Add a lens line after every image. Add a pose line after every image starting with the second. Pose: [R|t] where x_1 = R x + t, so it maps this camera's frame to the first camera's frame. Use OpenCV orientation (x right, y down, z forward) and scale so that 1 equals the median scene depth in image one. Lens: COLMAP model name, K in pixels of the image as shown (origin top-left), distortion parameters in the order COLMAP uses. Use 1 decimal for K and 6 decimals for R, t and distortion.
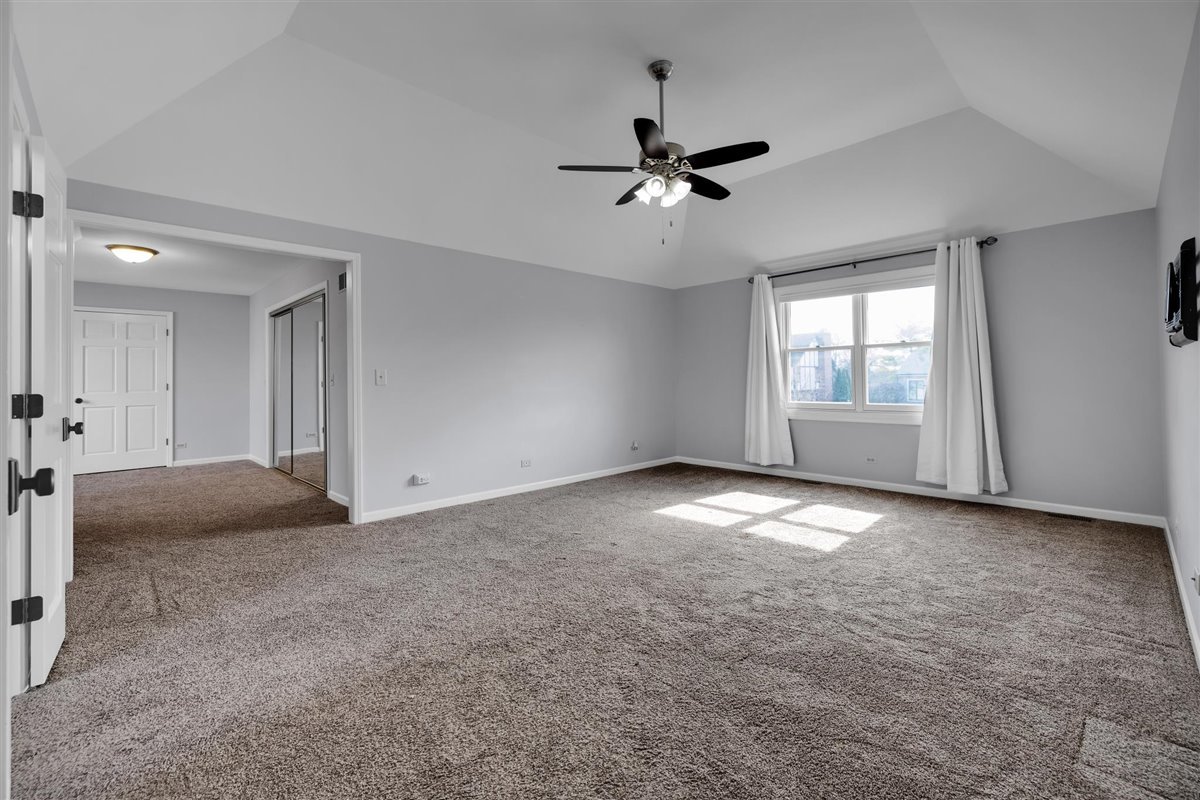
lens RADIAL K [[509.2, 0, 602.8], [0, 509.2, 391.5], [0, 0, 1]] dist [-0.001478, -0.000448]
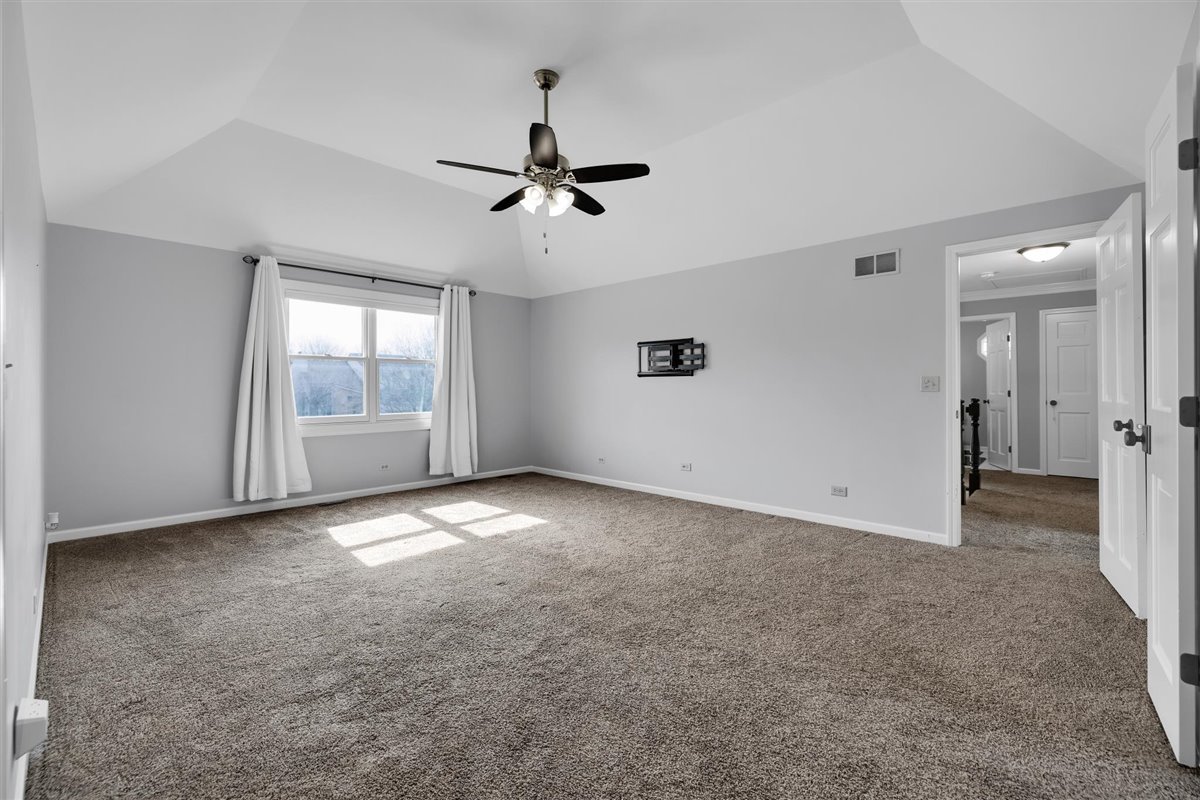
lens RADIAL K [[509.2, 0, 602.8], [0, 509.2, 391.5], [0, 0, 1]] dist [-0.001478, -0.000448]
pose [[-0.038825, -0.000026, 0.999246, -0.650985], [0.017358, 0.999849, 0.000700, -0.015220], [-0.999095, 0.017372, -0.038819, 0.666781]]
